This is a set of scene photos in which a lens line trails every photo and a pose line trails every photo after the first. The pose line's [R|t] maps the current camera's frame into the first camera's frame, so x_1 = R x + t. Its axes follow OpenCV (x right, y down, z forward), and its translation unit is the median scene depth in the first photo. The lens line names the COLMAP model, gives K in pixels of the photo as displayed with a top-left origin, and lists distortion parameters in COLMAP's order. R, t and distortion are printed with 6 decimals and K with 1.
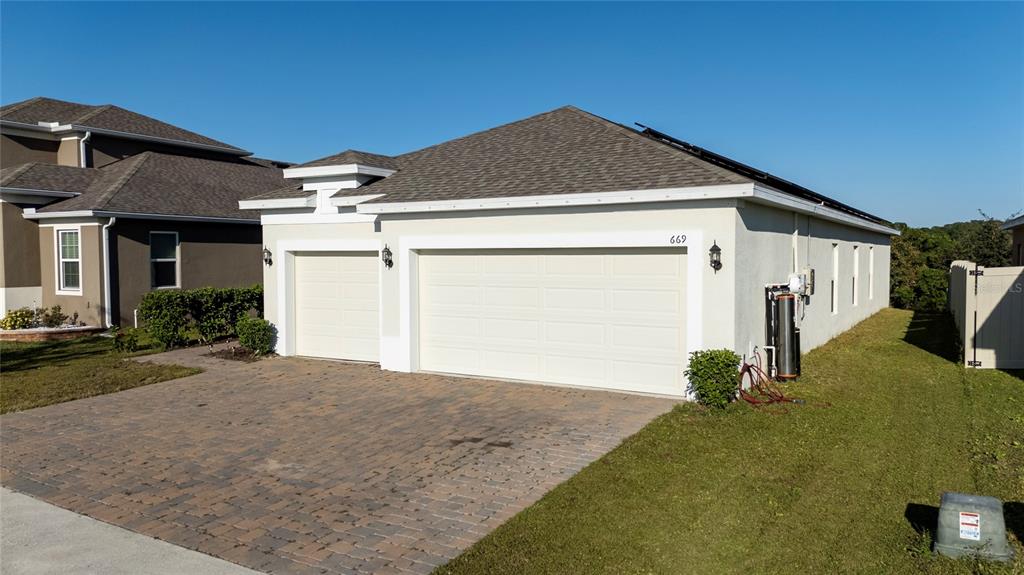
lens RADIAL K [[747.2, 0, 512.0], [0, 747.2, 287.5], [0, 0, 1]] dist [0.064451, -0.066516]
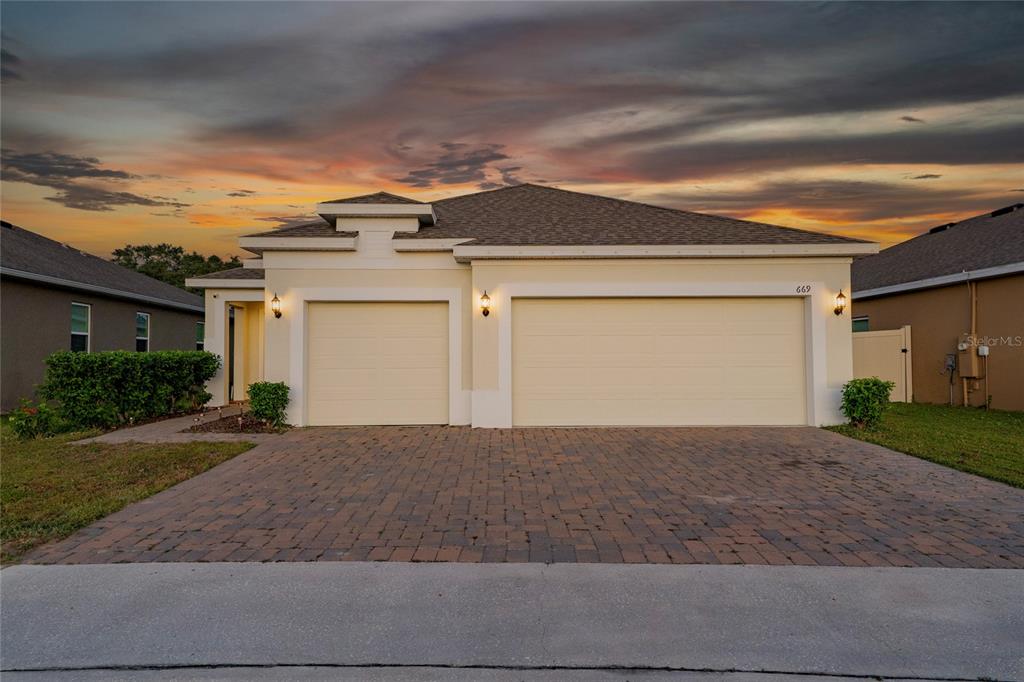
lens RADIAL K [[664.8, 0, 512.0], [0, 664.8, 341.0], [0, 0, 1]] dist [0.001718, 0.000594]
pose [[0.860206, 0.019314, 0.509581, -0.554701], [0.019639, 0.997286, -0.070951, 0.064230], [-0.509568, 0.071040, 0.857493, 0.279023]]
